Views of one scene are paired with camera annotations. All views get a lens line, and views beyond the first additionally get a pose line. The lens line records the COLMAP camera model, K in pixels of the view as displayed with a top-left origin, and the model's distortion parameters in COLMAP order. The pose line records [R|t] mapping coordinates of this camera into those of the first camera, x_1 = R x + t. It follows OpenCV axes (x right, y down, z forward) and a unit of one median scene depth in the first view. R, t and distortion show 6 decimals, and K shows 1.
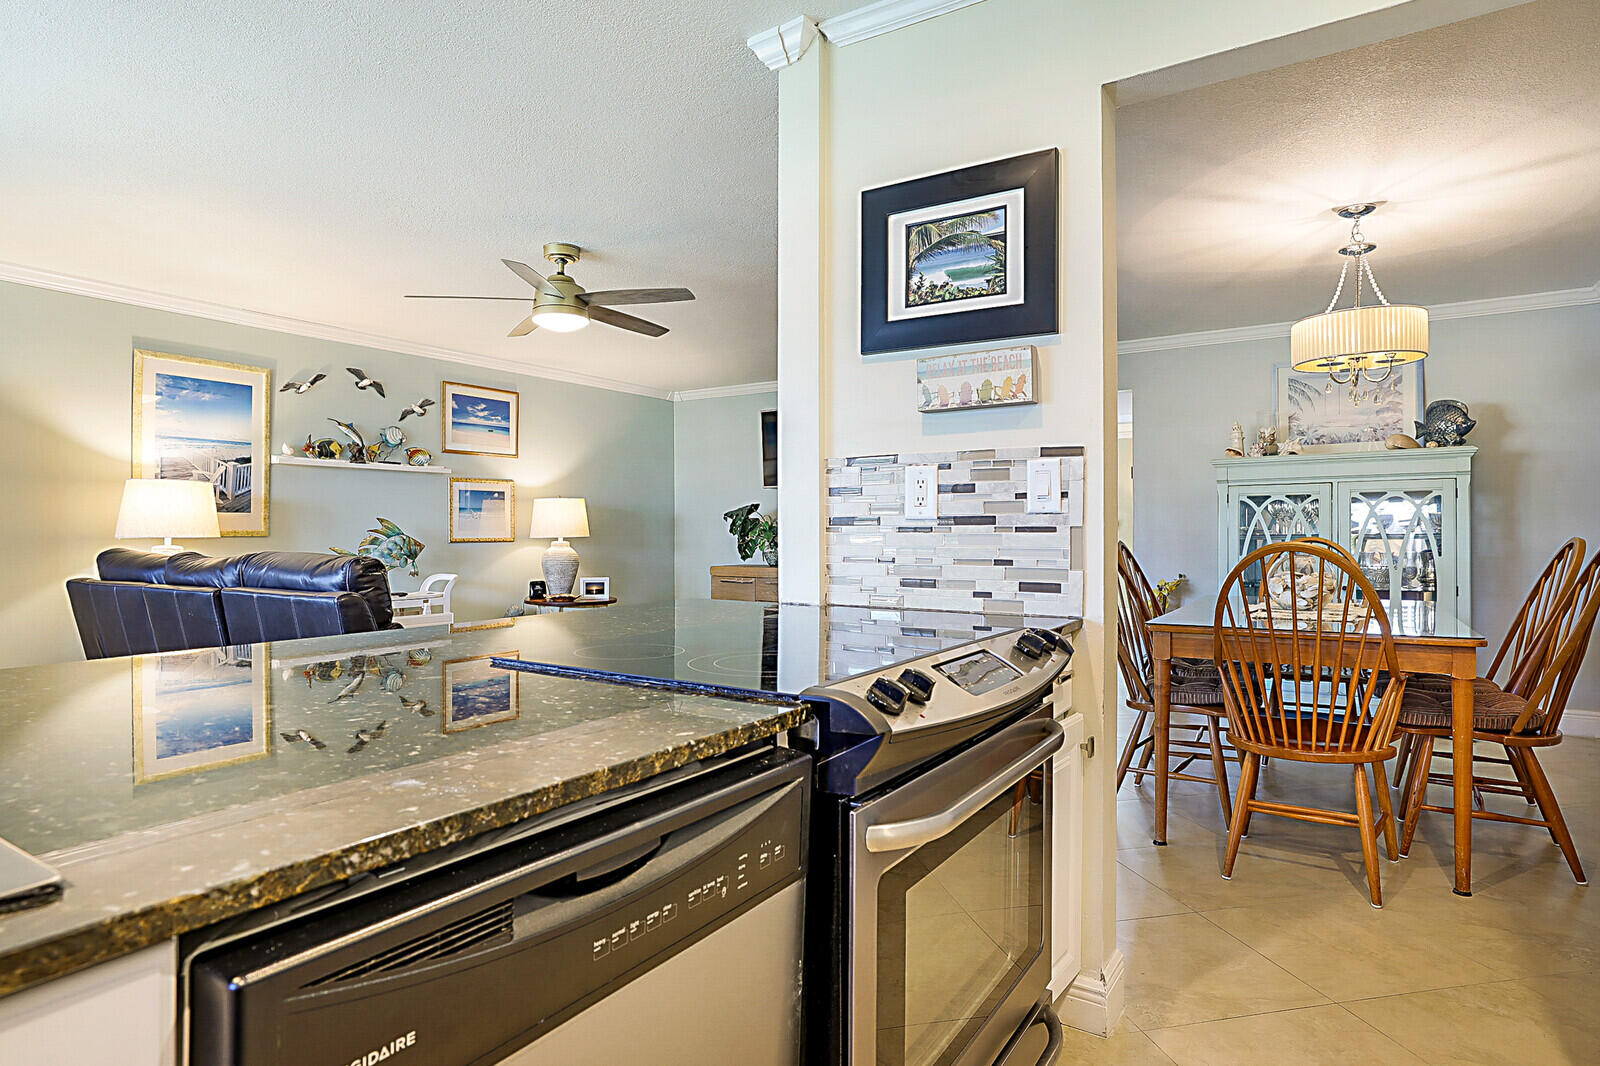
lens RADIAL K [[842.3, 0, 791.9], [0, 842.3, 528.6], [0, 0, 1]] dist [-0.021554, -0.000934]
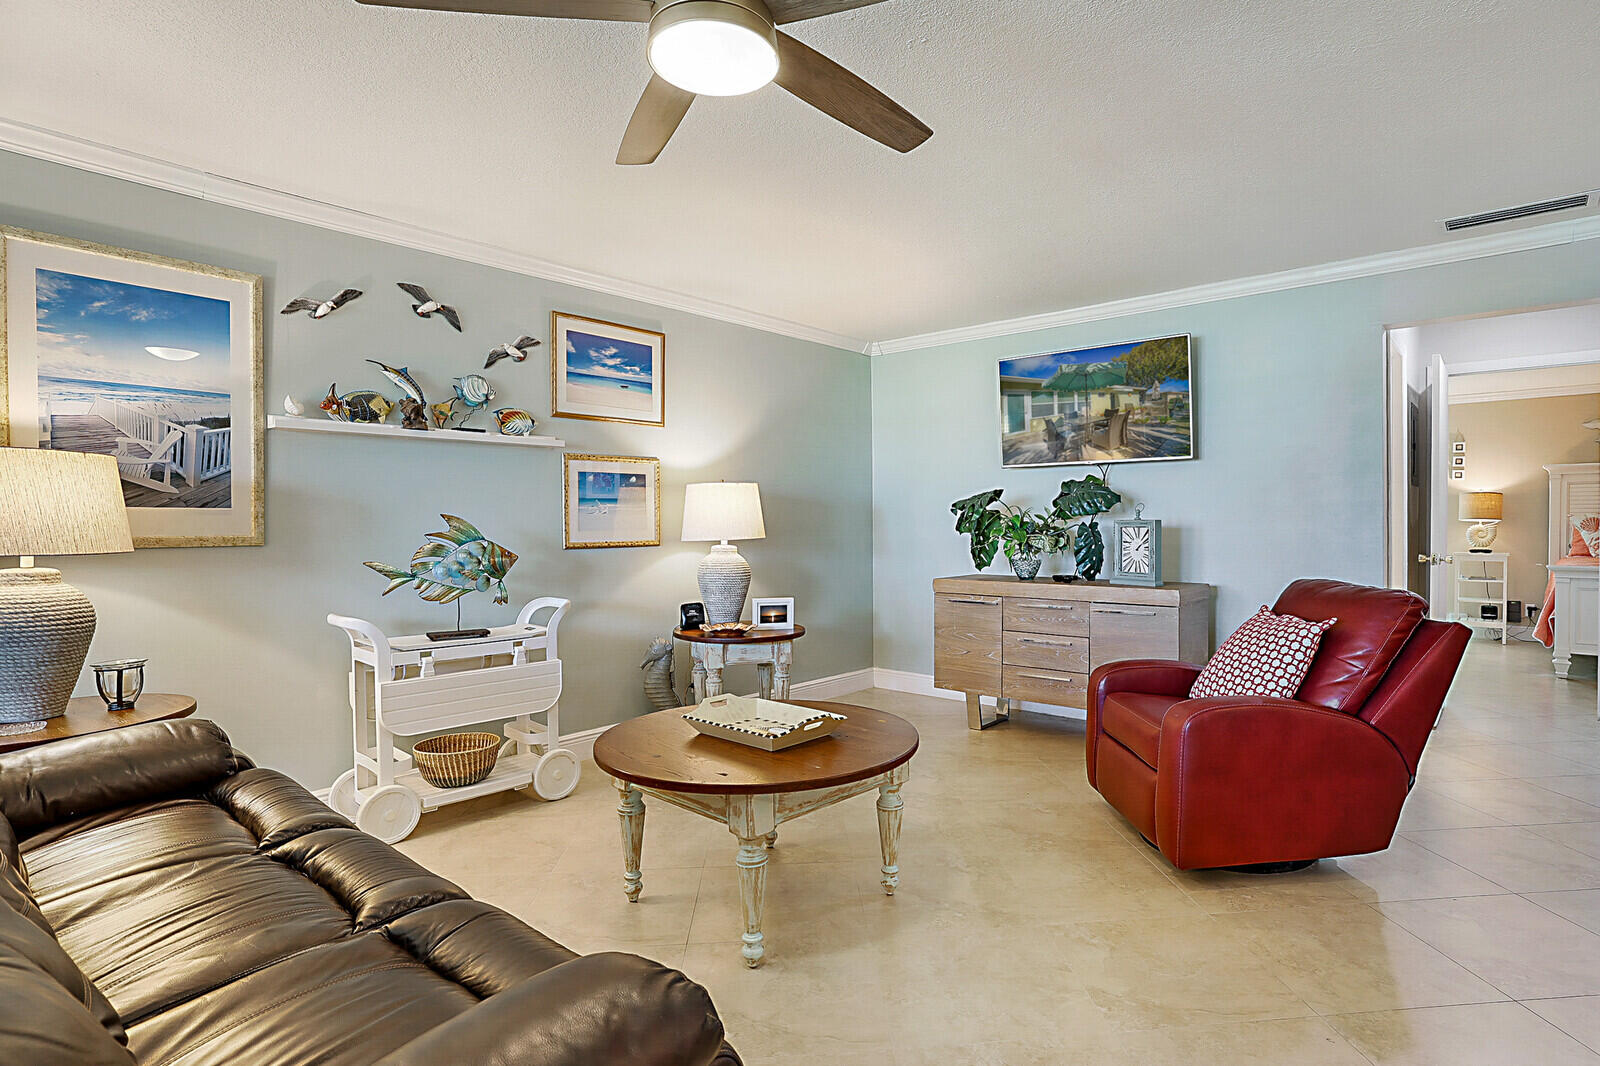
lens RADIAL K [[782.7, 0, 844.7], [0, 782.7, 529.6], [0, 0, 1]] dist [-0.026443, 0.010067]
pose [[0.992409, -0.004201, -0.122910, -0.103176], [0.005910, 0.999891, 0.013540, -0.006286], [0.122840, -0.014164, 0.992325, 0.395373]]
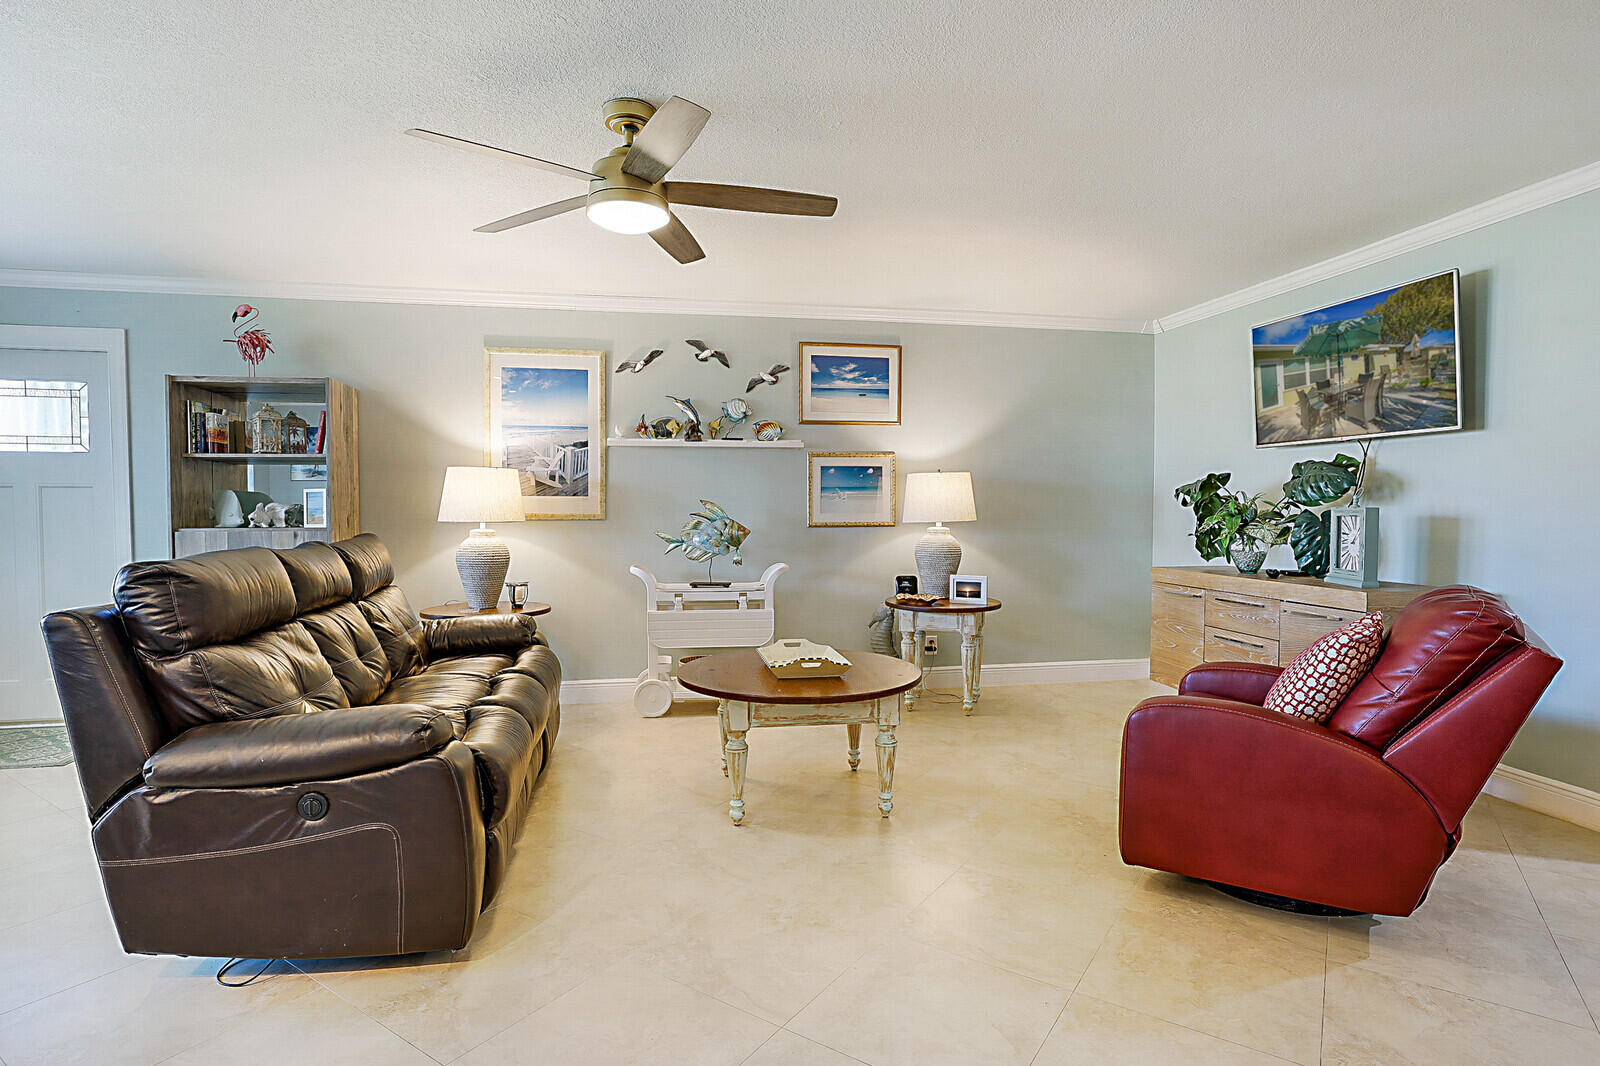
lens RADIAL K [[804.7, 0, 849.3], [0, 804.7, 524.4], [0, 0, 1]] dist [-0.023538, 0.003789]
pose [[0.713482, 0.016551, -0.700478, 0.208499], [0.001976, 0.999669, 0.025633, -0.007278], [0.700671, -0.019673, 0.713213, 0.427655]]
